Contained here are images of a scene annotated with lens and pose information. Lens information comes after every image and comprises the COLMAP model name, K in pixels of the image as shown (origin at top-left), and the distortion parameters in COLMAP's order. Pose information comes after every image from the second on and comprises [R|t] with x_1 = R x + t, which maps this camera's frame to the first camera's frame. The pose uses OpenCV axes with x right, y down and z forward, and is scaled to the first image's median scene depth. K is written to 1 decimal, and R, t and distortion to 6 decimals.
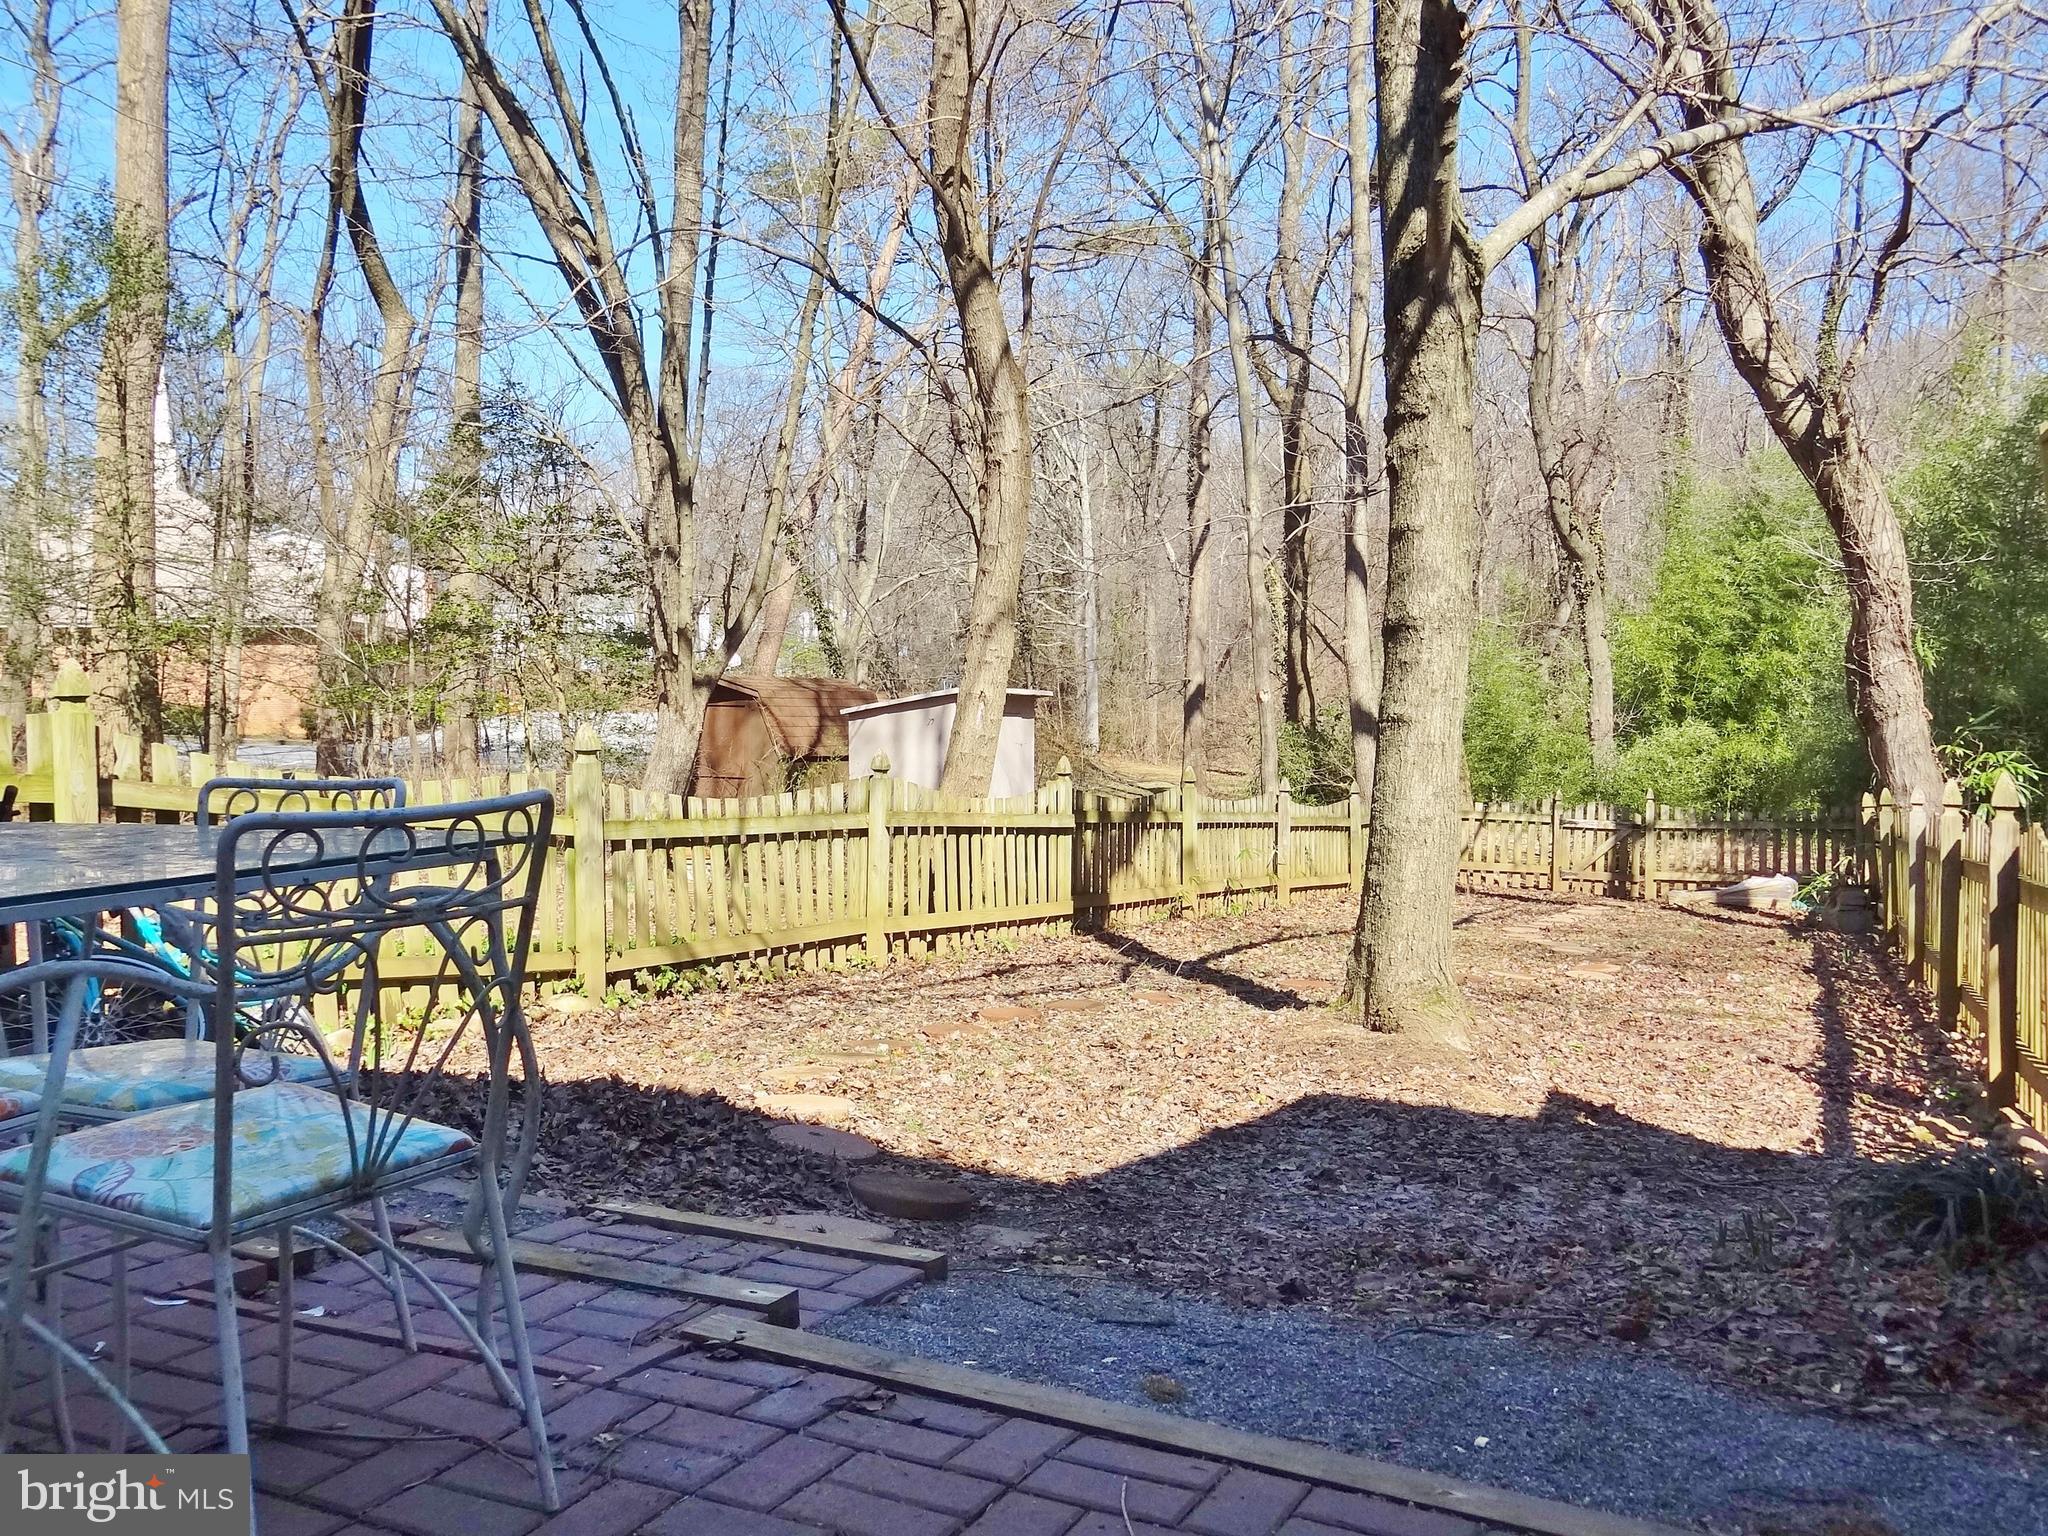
lens RADIAL K [[1721.4, 0, 1024.0], [0, 1721.4, 768.0], [0, 0, 1]] dist [0.000106, 0.006613]
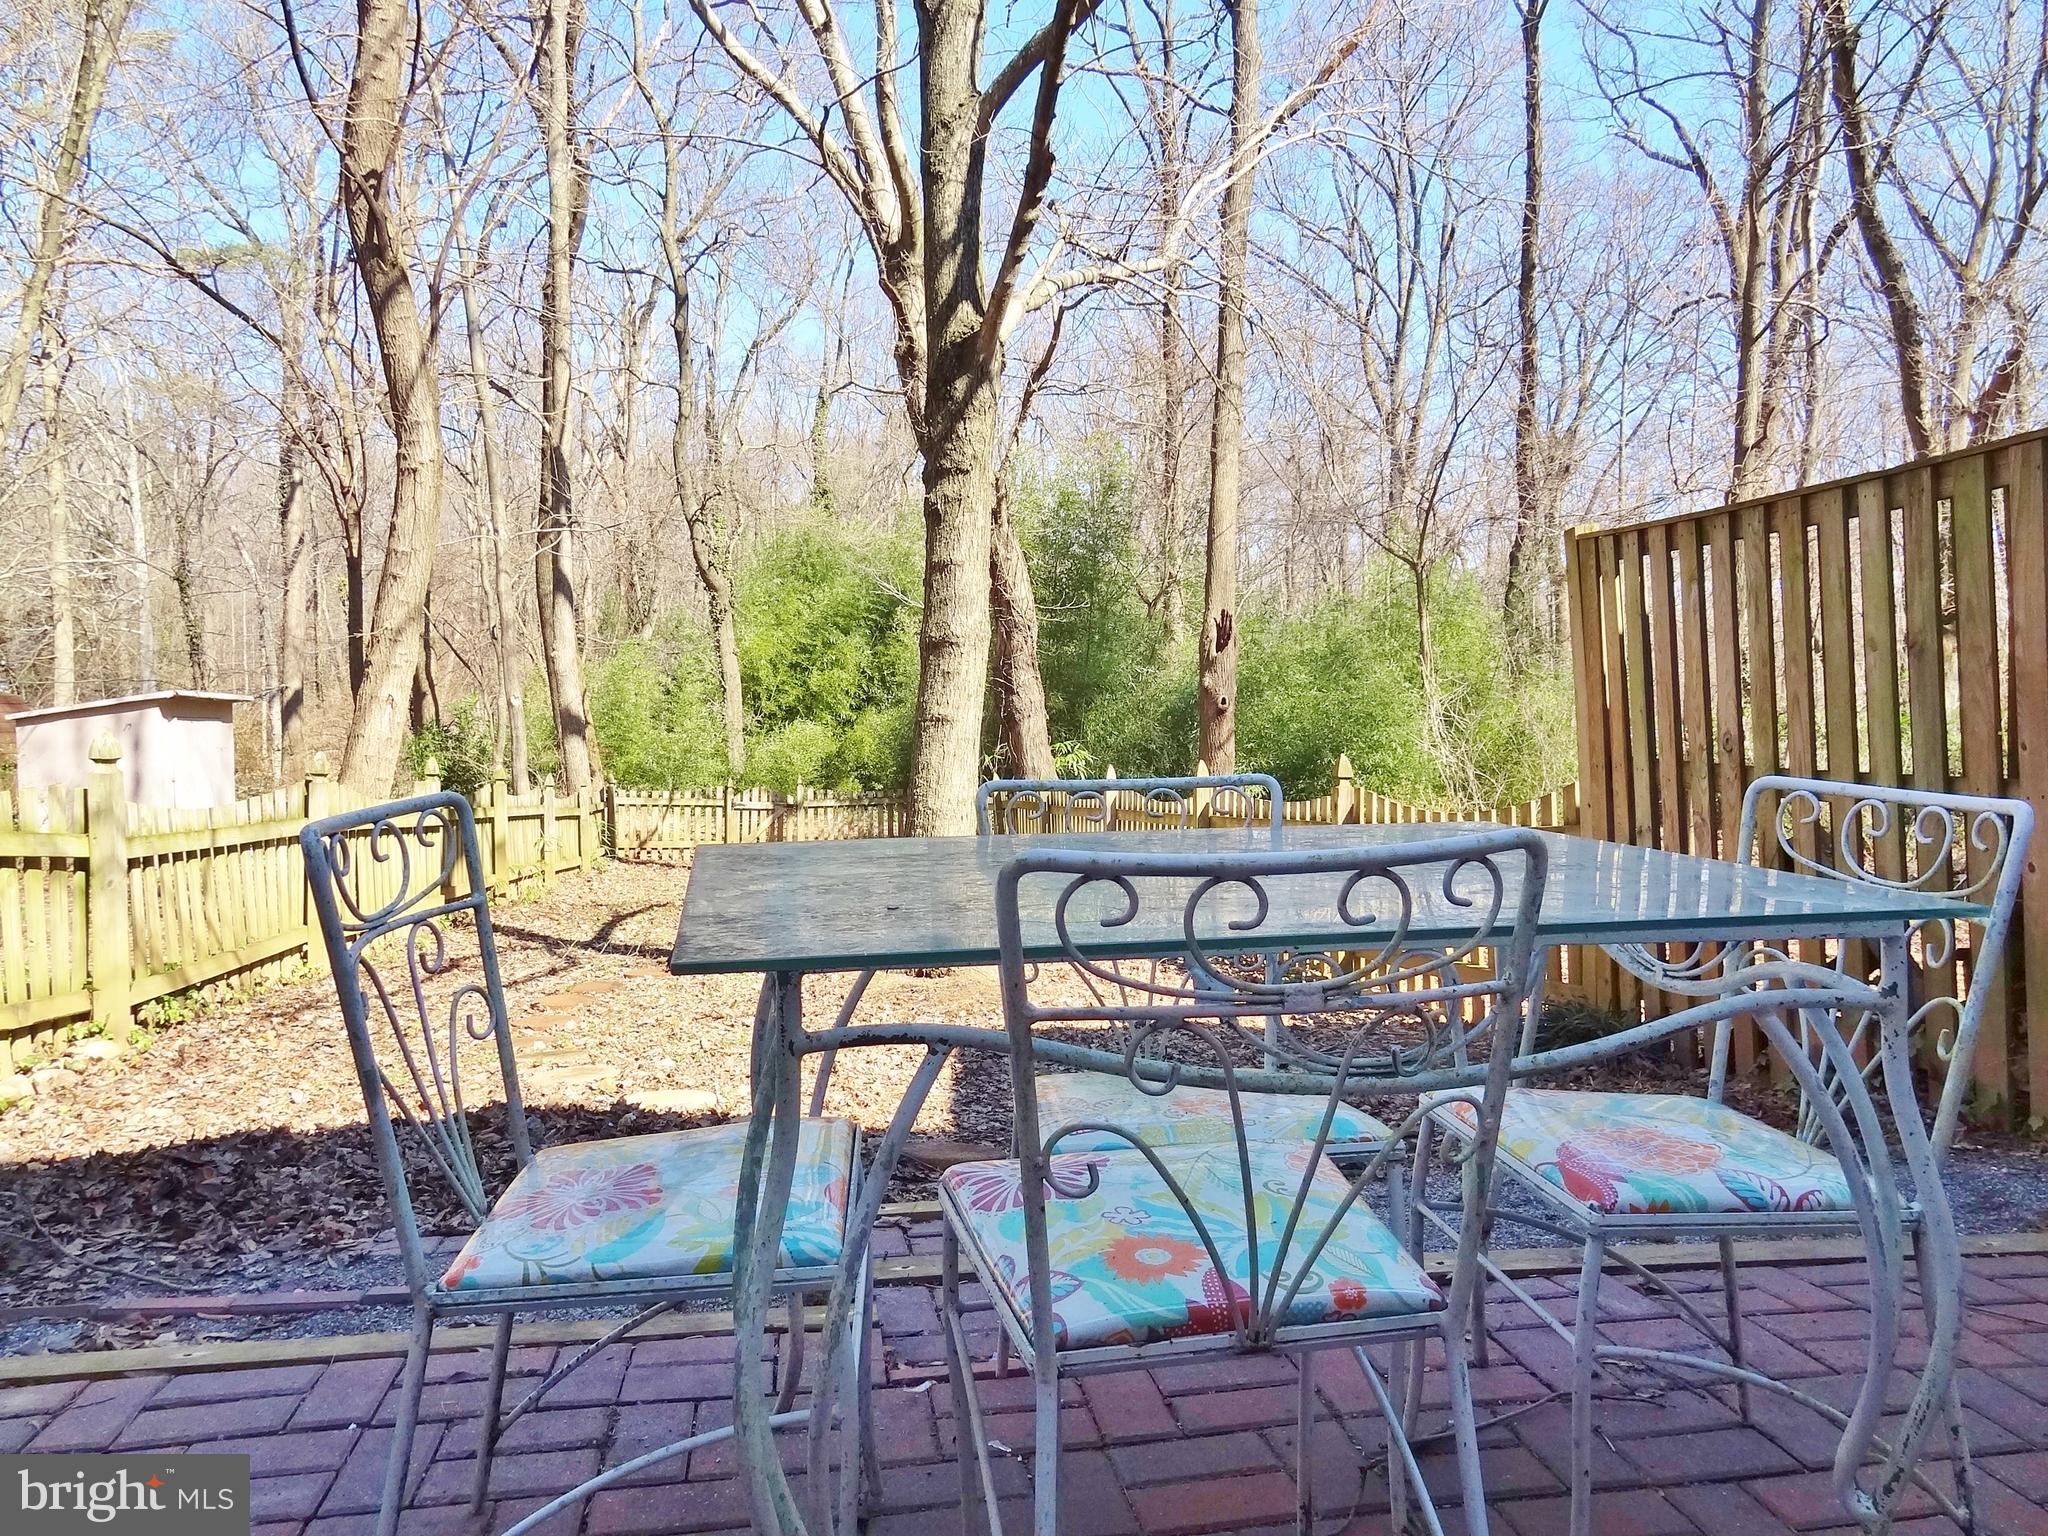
lens RADIAL K [[1433.8, 0, 1024.0], [0, 1433.8, 768.0], [0, 0, 1]] dist [0.007238, 0.000645]
pose [[0.809415, -0.023871, 0.586752, -0.145823], [0.021726, 0.999707, 0.010701, -0.001384], [-0.586835, 0.004086, 0.809696, 0.064181]]
